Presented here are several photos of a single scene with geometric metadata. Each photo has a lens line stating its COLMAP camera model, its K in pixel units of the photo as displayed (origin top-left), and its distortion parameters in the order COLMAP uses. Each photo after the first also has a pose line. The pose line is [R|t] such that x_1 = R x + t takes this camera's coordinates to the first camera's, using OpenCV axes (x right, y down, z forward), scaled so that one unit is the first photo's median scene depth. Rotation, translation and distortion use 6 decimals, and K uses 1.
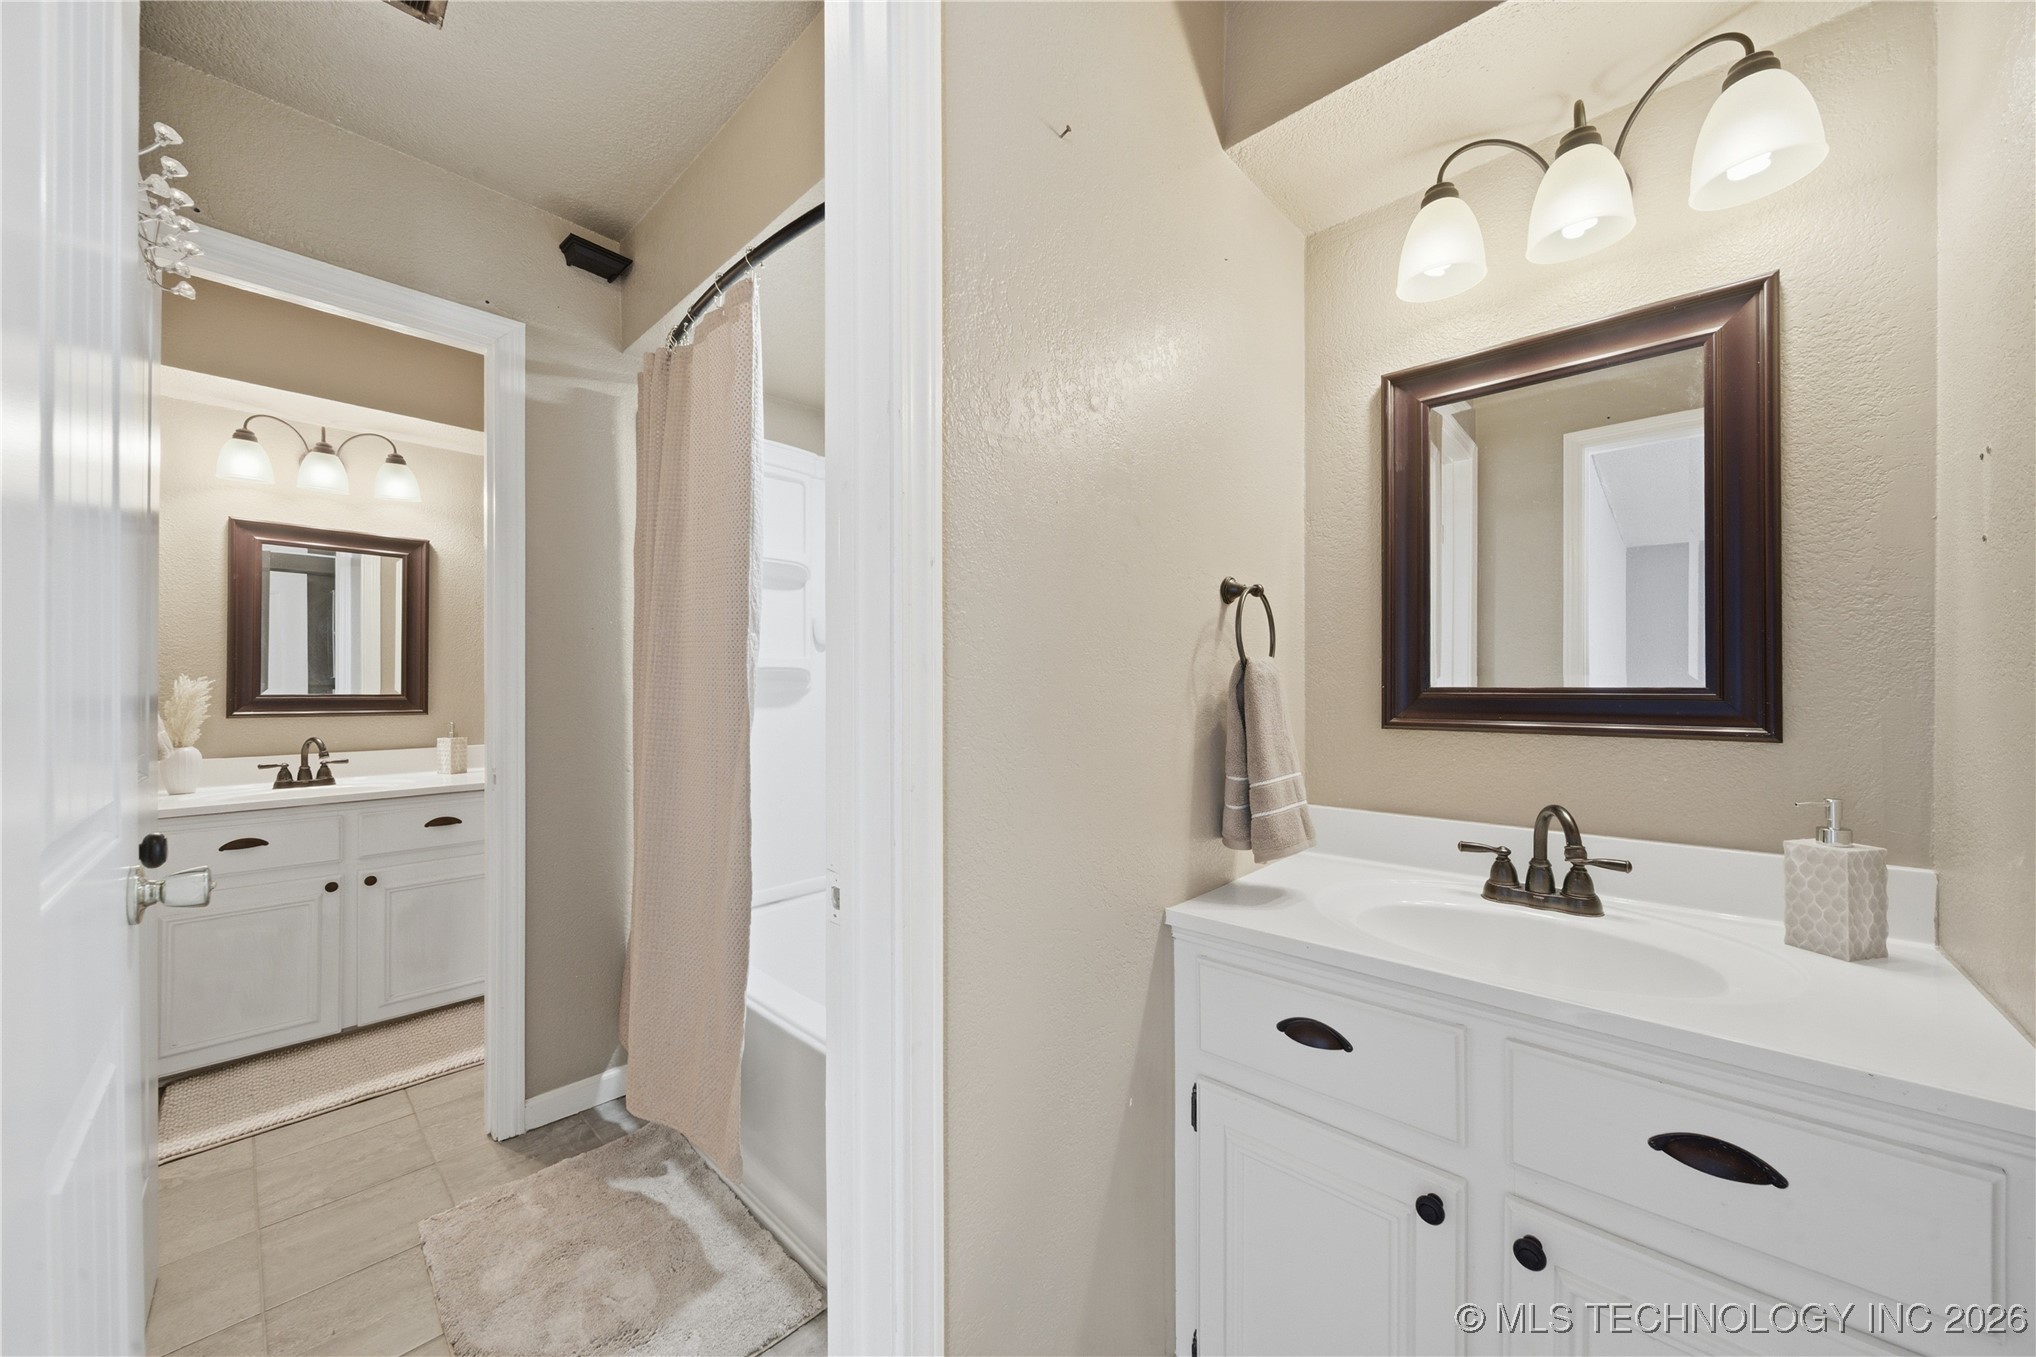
lens RADIAL K [[735.3, 0, 1008.7], [0, 735.3, 687.3], [0, 0, 1]] dist [-0.001677, -0.000530]
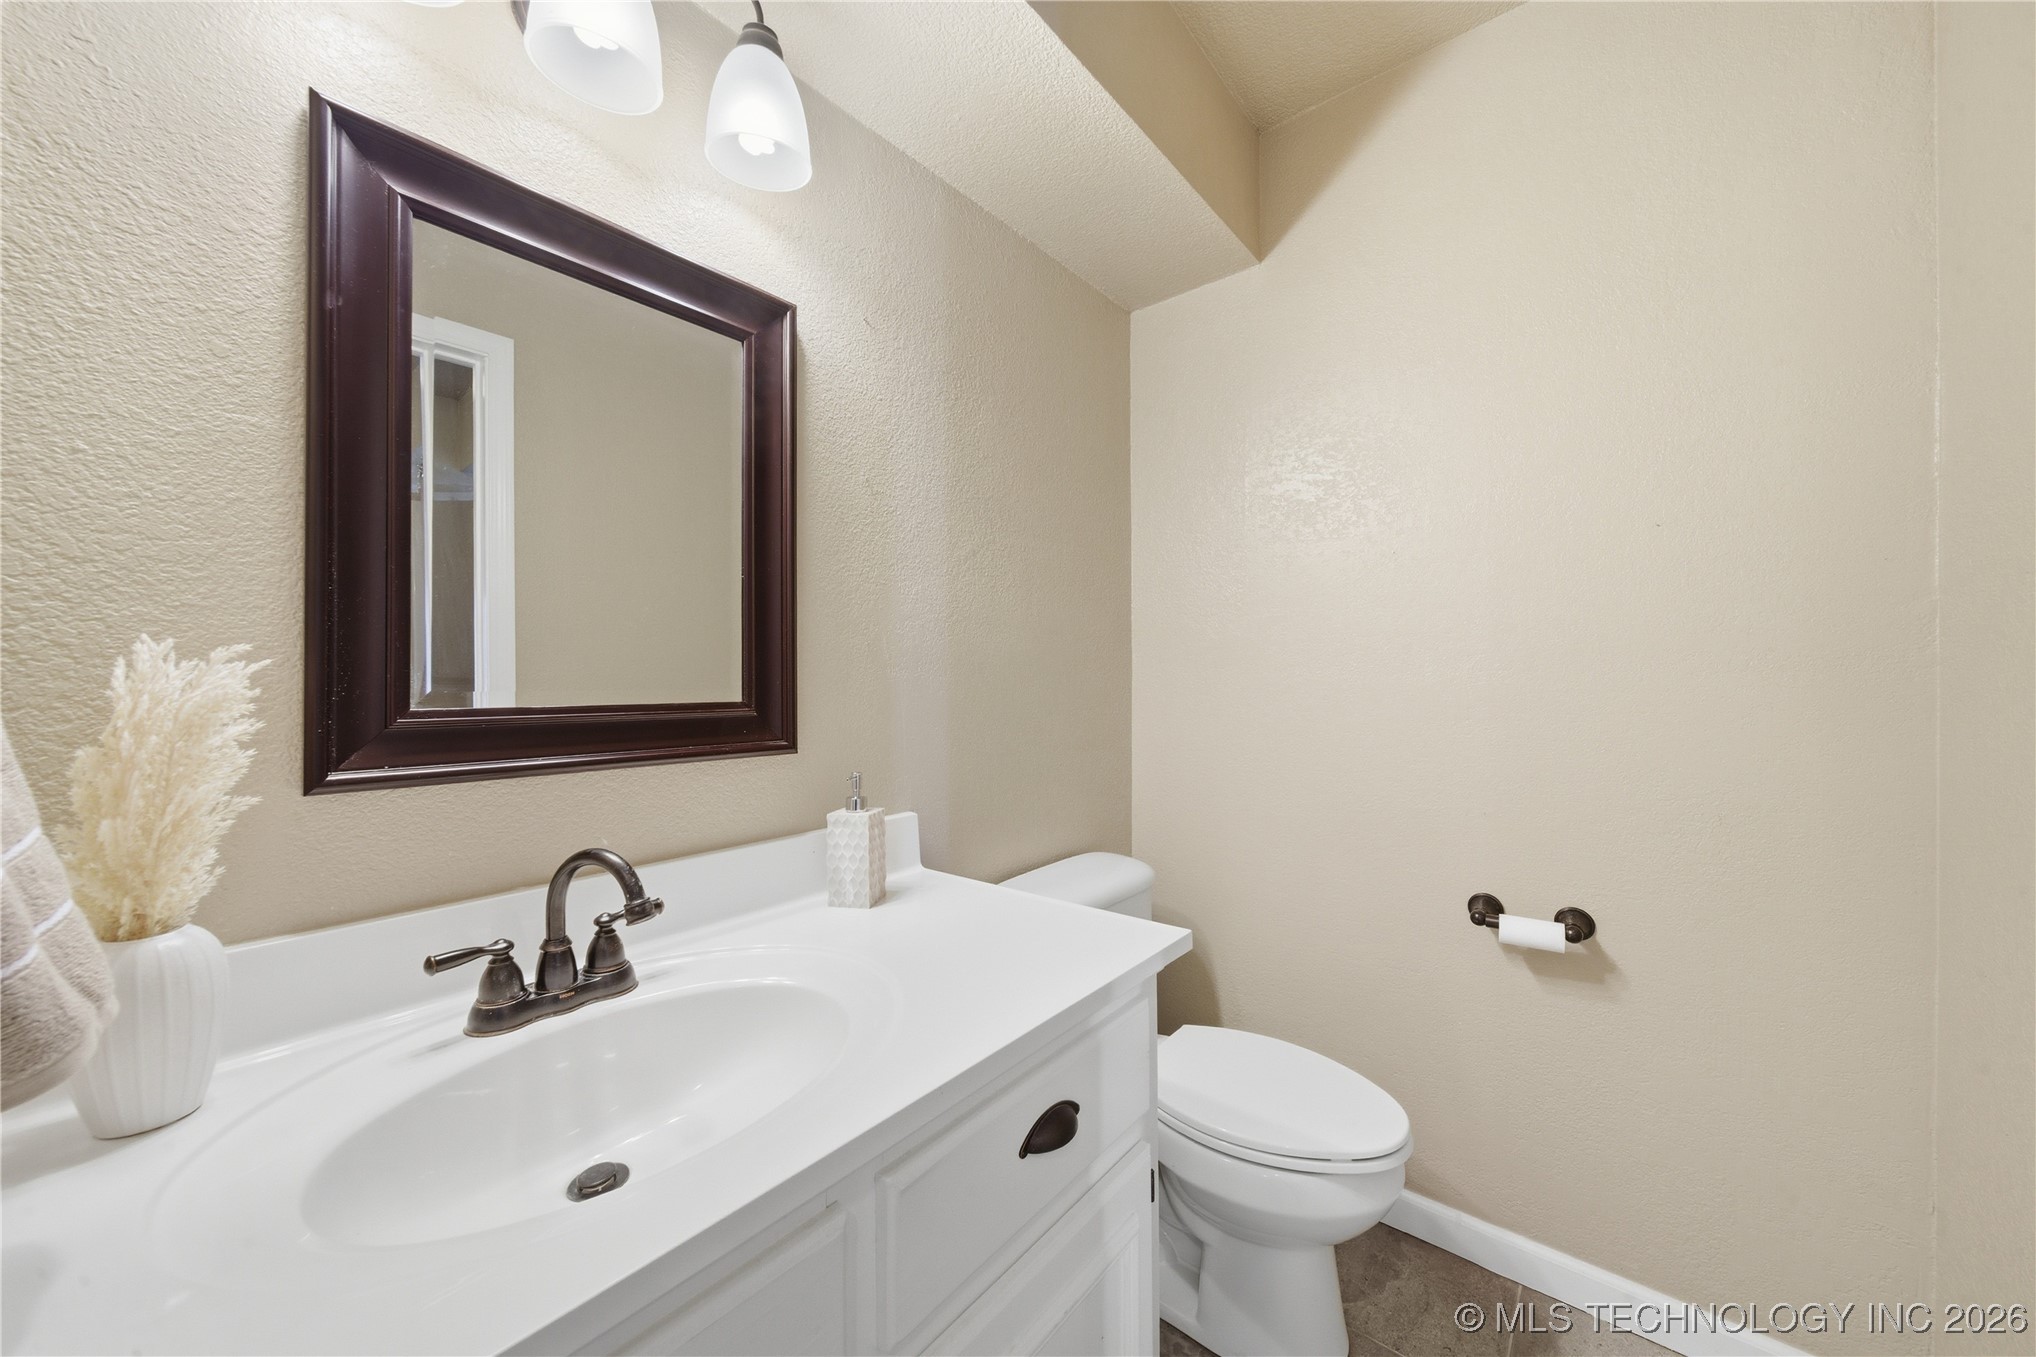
lens RADIAL K [[735.3, 0, 1025.2], [0, 735.3, 684.4], [0, 0, 1]] dist [-0.001677, -0.000530]
pose [[0.996402, -0.022616, 0.081676, -0.813717], [0.023034, 0.999726, -0.004177, 0.006366], [-0.081559, 0.006043, 0.996650, 0.698426]]
